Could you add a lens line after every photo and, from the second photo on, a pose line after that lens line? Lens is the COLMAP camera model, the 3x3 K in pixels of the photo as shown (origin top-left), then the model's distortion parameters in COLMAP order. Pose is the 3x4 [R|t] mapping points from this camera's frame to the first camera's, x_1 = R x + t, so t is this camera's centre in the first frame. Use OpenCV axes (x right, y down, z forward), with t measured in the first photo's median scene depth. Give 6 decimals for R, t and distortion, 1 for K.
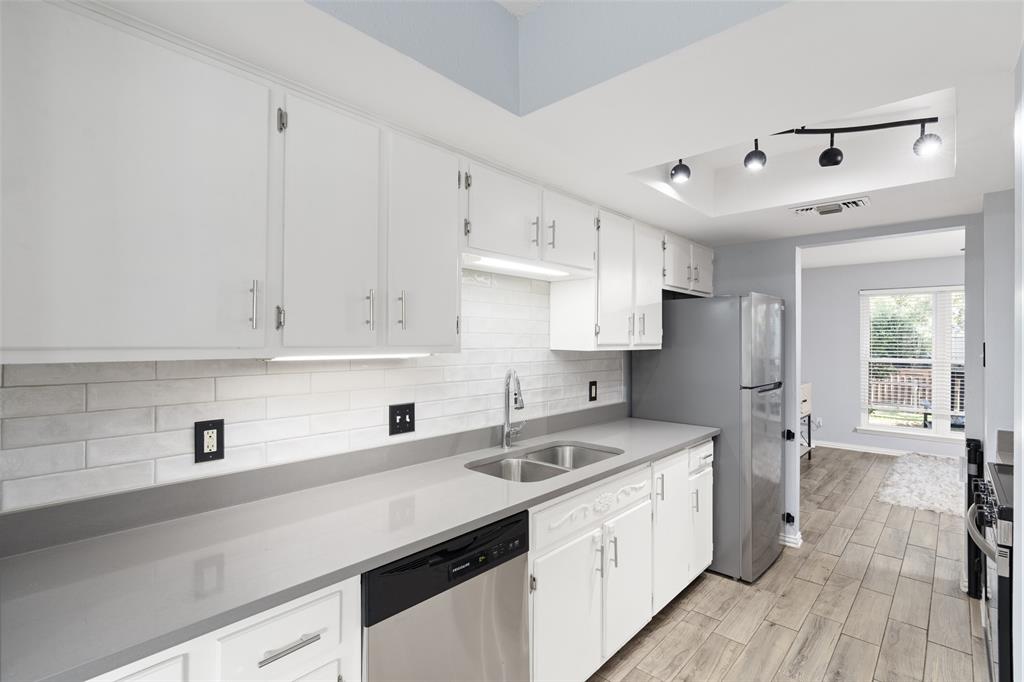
lens RADIAL K [[484.7, 0, 513.5], [0, 484.7, 340.9], [0, 0, 1]] dist [-0.007169, 0.004097]
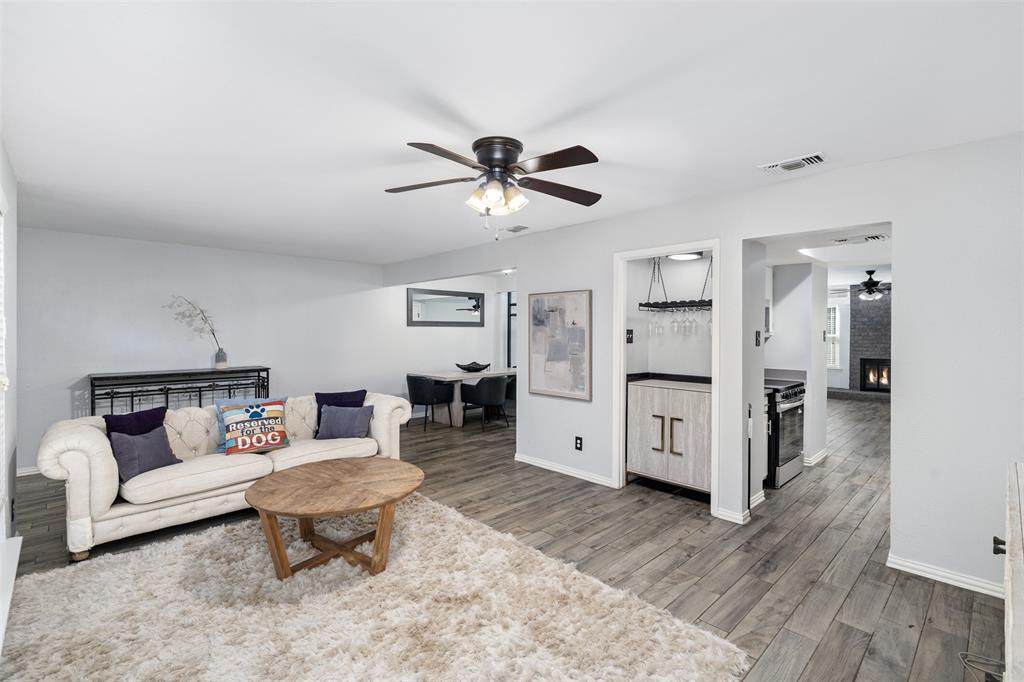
lens RADIAL K [[466.9, 0, 513.5], [0, 466.9, 334.3], [0, 0, 1]] dist [-0.007675, 0.003018]
pose [[-0.997739, -0.006093, 0.066930, 1.526409], [-0.005567, 0.999952, 0.008041, 0.004608], [-0.066976, 0.007650, -0.997725, 2.362443]]
